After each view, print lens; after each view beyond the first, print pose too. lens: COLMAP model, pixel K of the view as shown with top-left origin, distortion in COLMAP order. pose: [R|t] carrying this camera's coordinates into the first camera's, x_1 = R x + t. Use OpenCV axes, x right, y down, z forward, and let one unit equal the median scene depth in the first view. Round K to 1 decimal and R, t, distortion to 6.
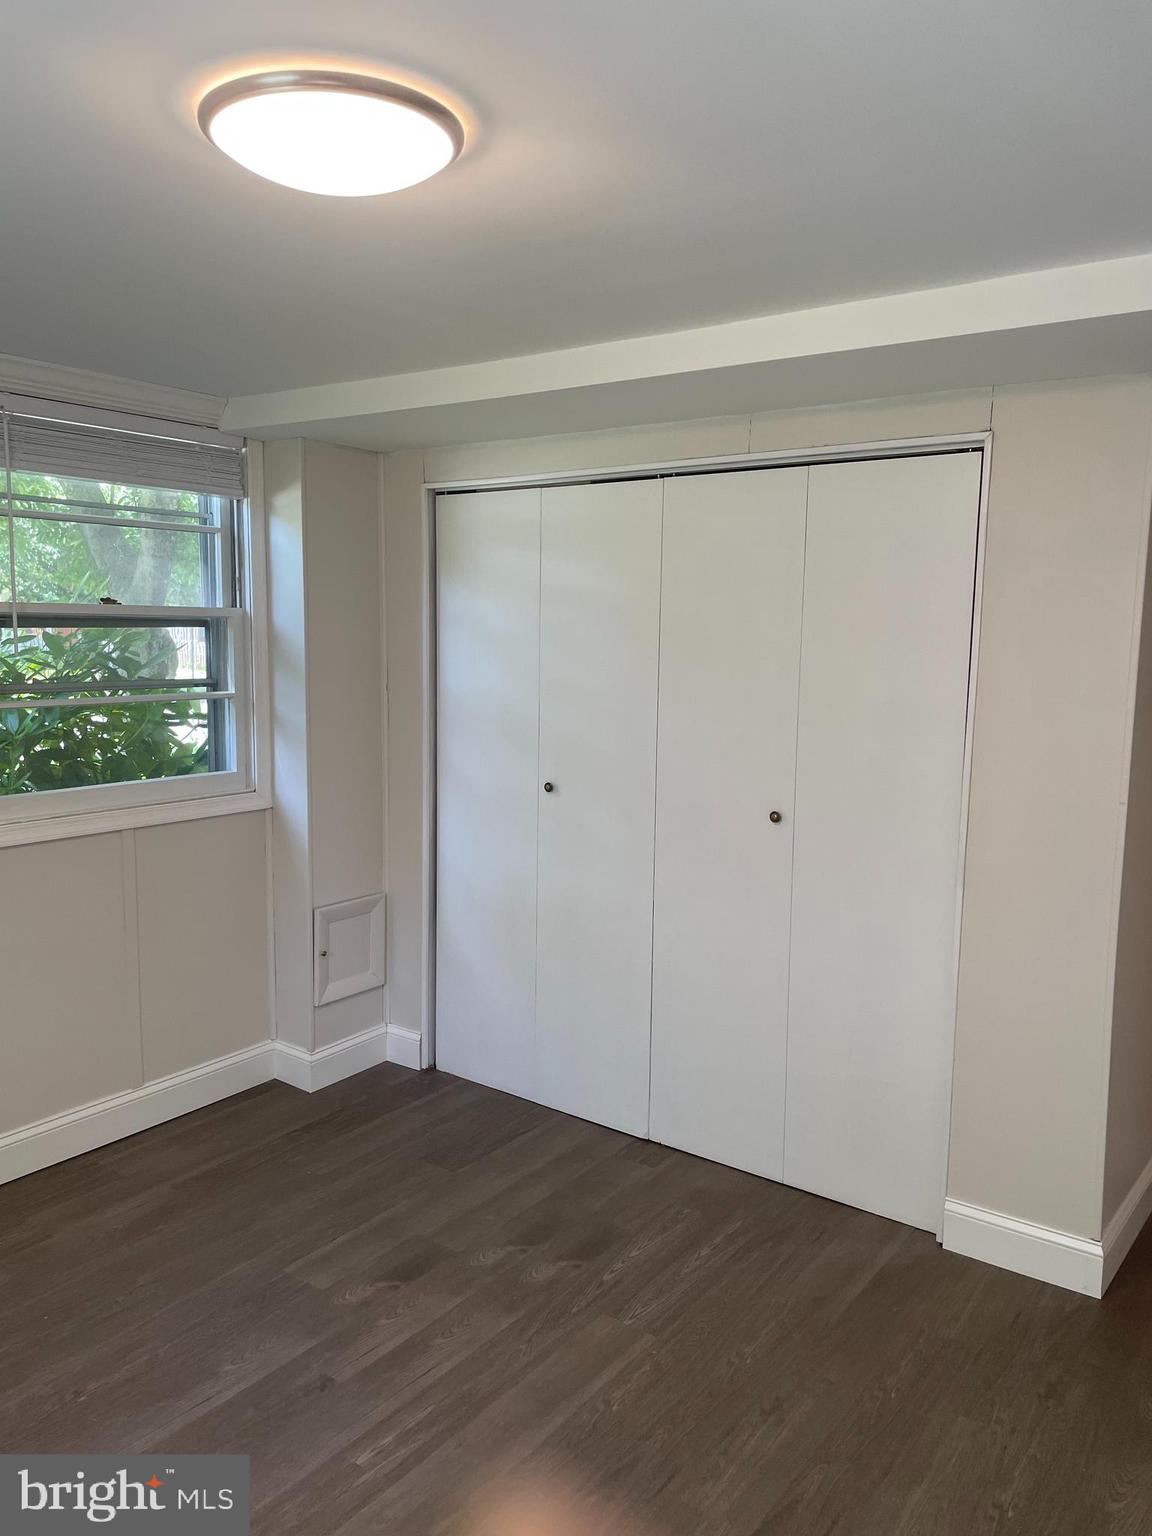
lens RADIAL K [[1158.9, 0, 581.9], [0, 1158.9, 765.5], [0, 0, 1]] dist [0.105348, -0.141093]
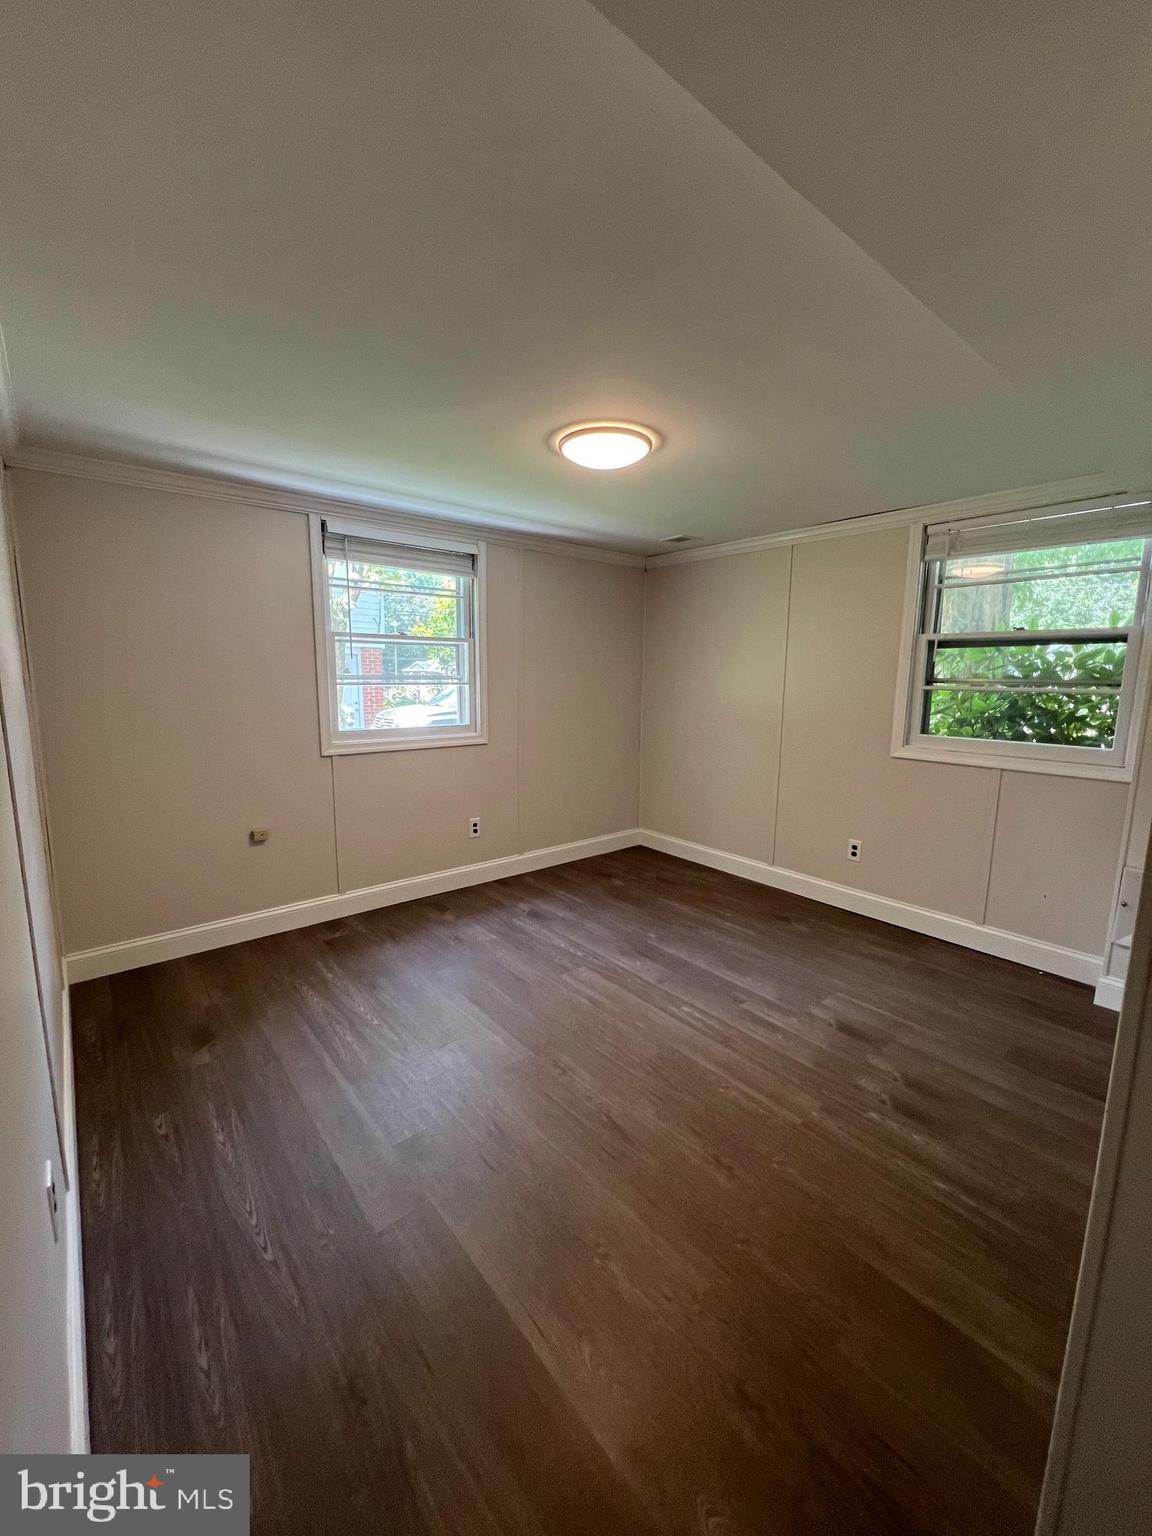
lens RADIAL K [[611.4, 0, 576.0], [0, 611.4, 768.0], [0, 0, 1]] dist [-0.002599, 0.000483]
pose [[-0.240203, 0.135410, -0.961232, 0.699960], [-0.131942, 0.976479, 0.170529, -0.017601], [0.961714, 0.167789, -0.216687, 0.754481]]
